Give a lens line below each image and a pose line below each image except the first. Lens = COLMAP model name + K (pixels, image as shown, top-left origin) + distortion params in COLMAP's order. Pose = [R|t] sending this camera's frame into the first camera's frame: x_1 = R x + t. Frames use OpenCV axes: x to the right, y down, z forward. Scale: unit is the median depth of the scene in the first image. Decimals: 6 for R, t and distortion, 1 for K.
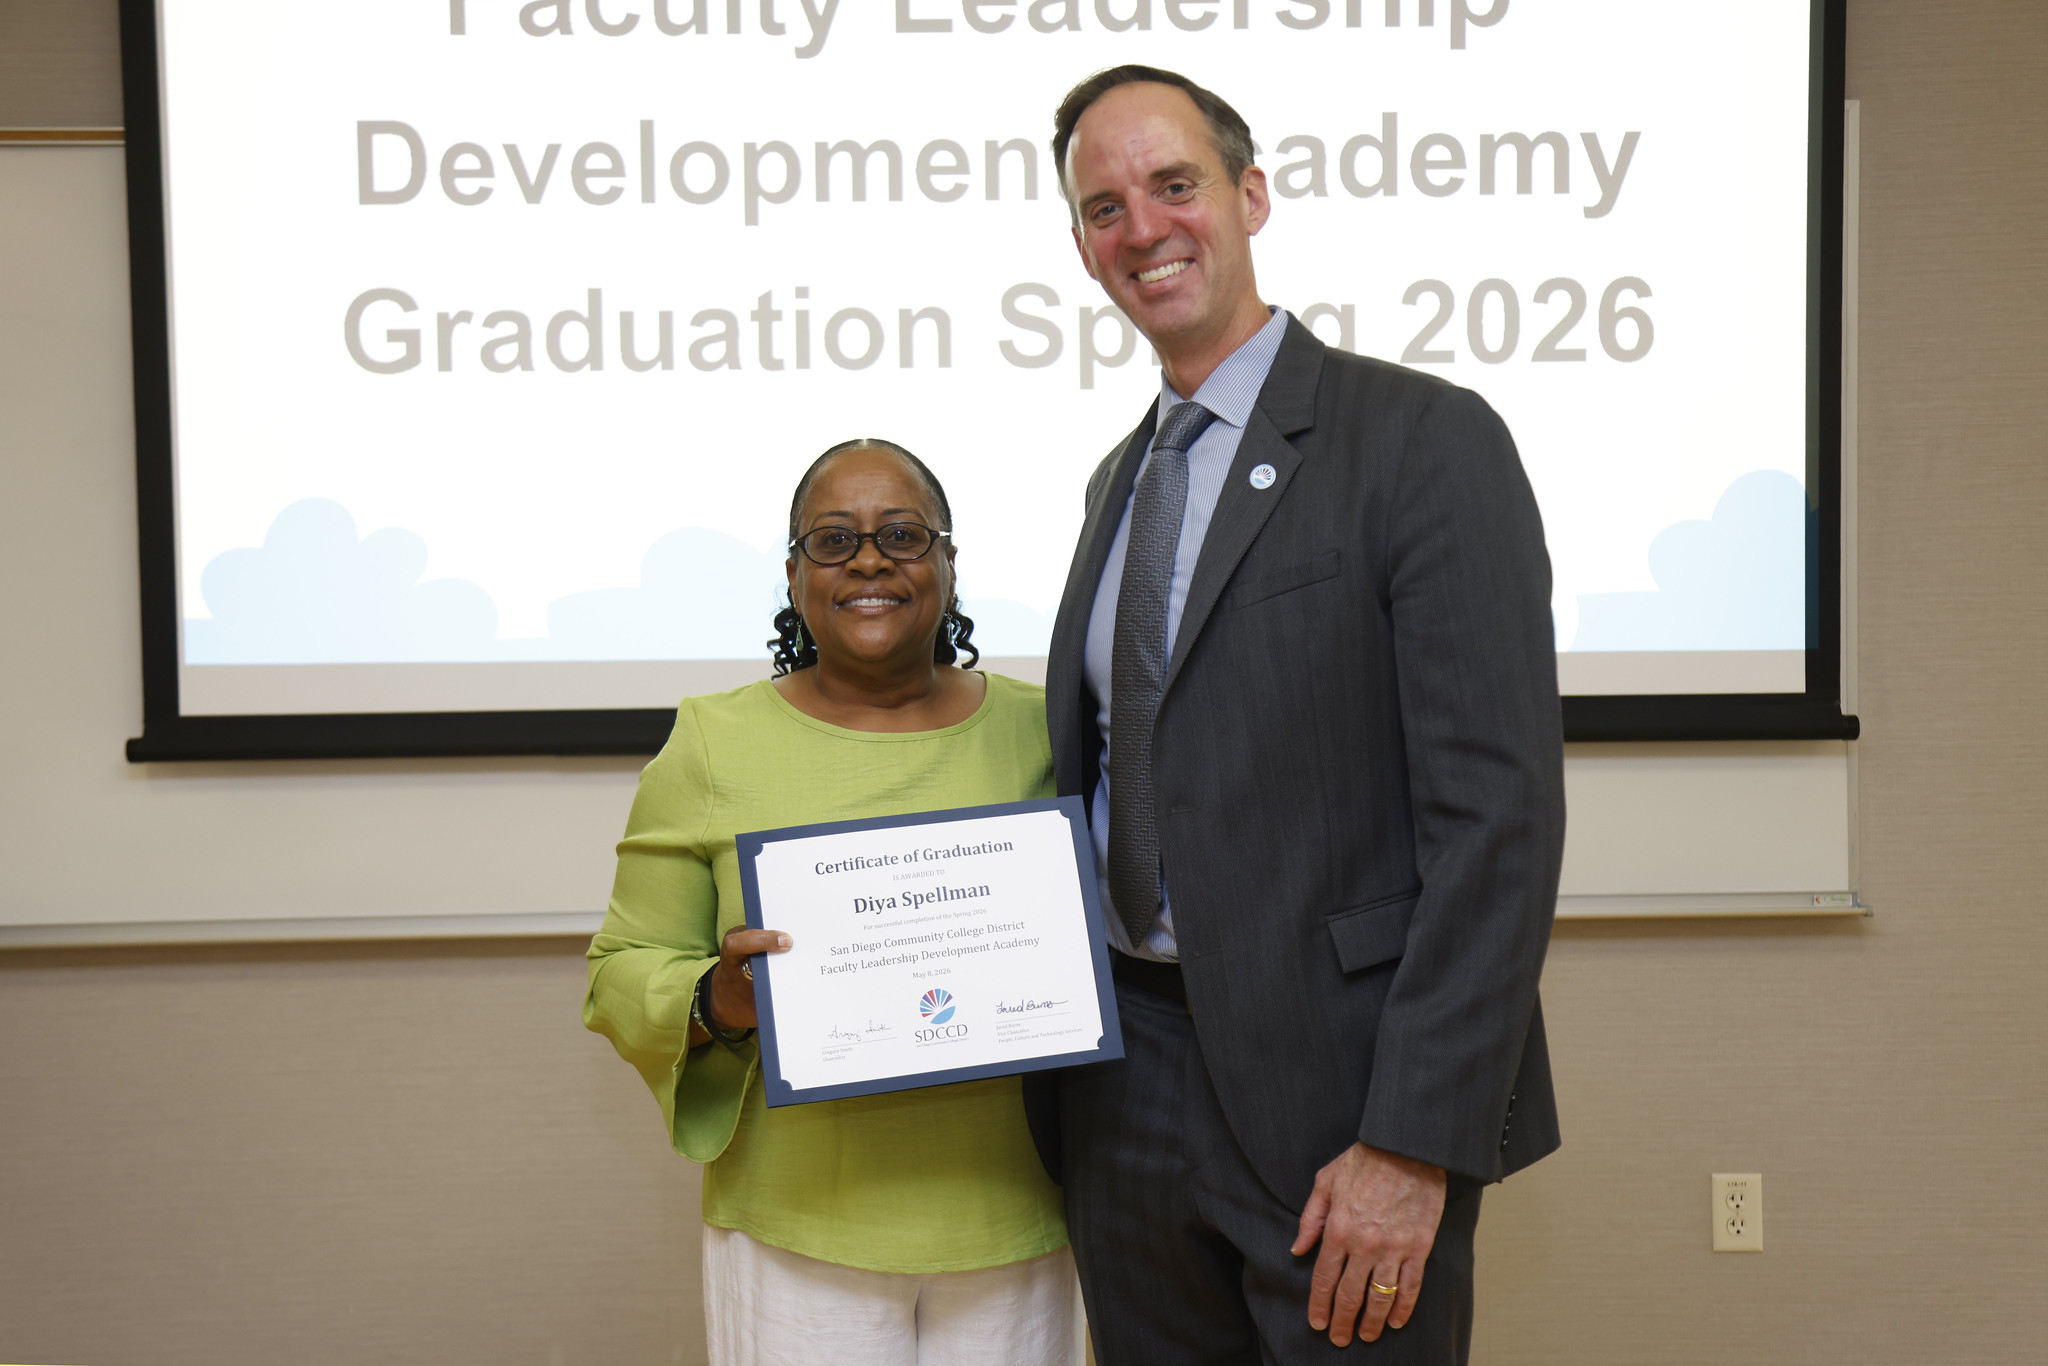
lens RADIAL K [[4118.2, 0, 1015.1], [0, 4118.2, 657.0], [0, 0, 1]] dist [0.188790, 0.100990]
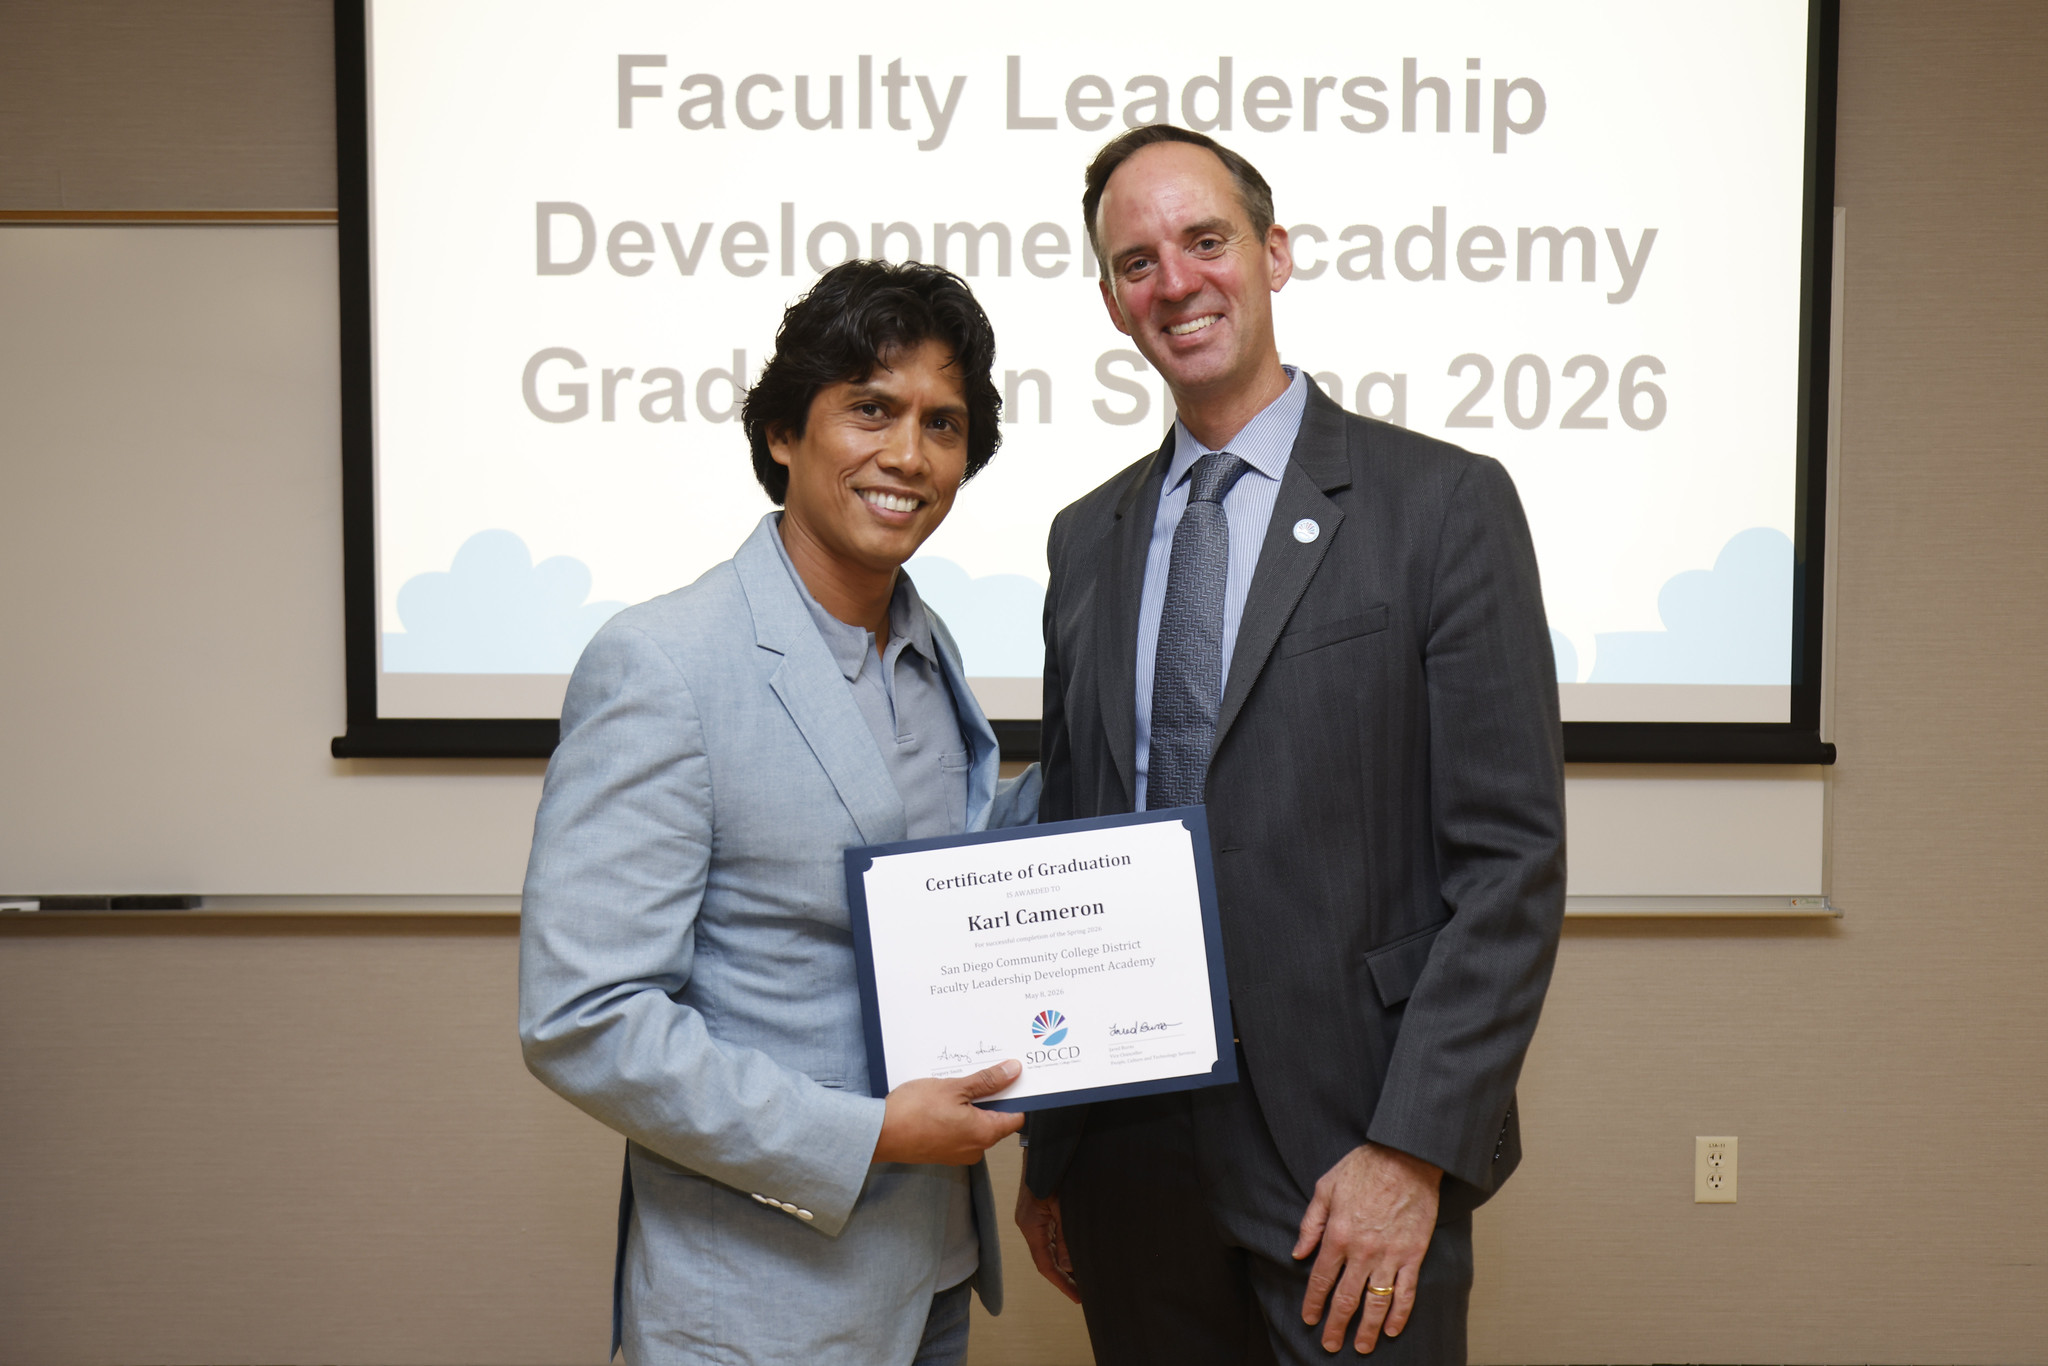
lens RADIAL K [[4176.6, 0, 1026.8], [0, 4176.6, 813.0], [0, 0, 1]] dist [-0.145778, 0.296177]
pose [[0.999796, 0.018226, -0.008724, -0.010042], [-0.017756, 0.998529, 0.051236, -0.021707], [0.009645, -0.051071, 0.998648, -0.153017]]
